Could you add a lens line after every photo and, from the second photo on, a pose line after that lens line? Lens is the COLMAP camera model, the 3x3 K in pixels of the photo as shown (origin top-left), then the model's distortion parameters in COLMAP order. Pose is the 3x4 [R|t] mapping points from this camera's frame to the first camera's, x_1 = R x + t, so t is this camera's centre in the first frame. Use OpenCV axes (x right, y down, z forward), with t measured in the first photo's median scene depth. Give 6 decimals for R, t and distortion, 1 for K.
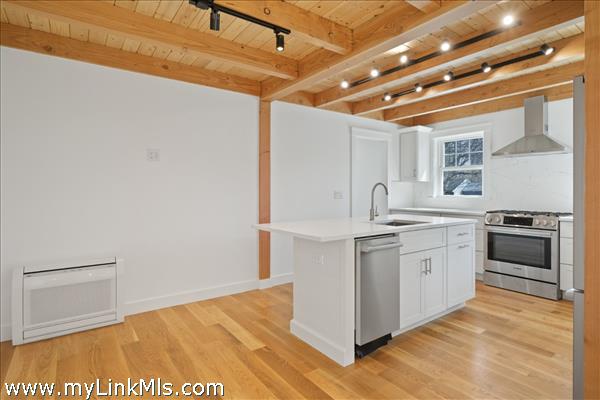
lens RADIAL K [[325.7, 0, 302.5], [0, 325.7, 191.7], [0, 0, 1]] dist [-0.001834, 0.000204]
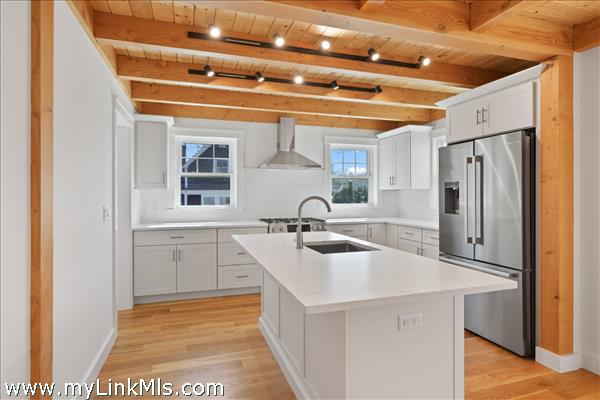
lens RADIAL K [[325.7, 0, 302.5], [0, 325.7, 191.7], [0, 0, 1]] dist [-0.001834, 0.000204]
pose [[0.303261, 0.003115, 0.952902, -0.345058], [0.005713, 0.999971, -0.005087, -0.024682], [-0.952890, 0.006987, 0.303235, 0.577147]]
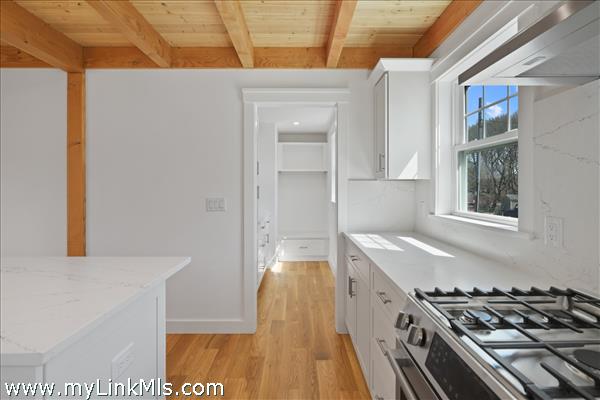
lens RADIAL K [[299.6, 0, 295.5], [0, 299.6, 187.2], [0, 0, 1]] dist [0.001637, 0.000219]
pose [[0.809103, -0.003584, -0.587657, 0.617128], [-0.000527, 0.999977, -0.006824, -0.020837], [0.587667, 0.005831, 0.809082, 0.708992]]
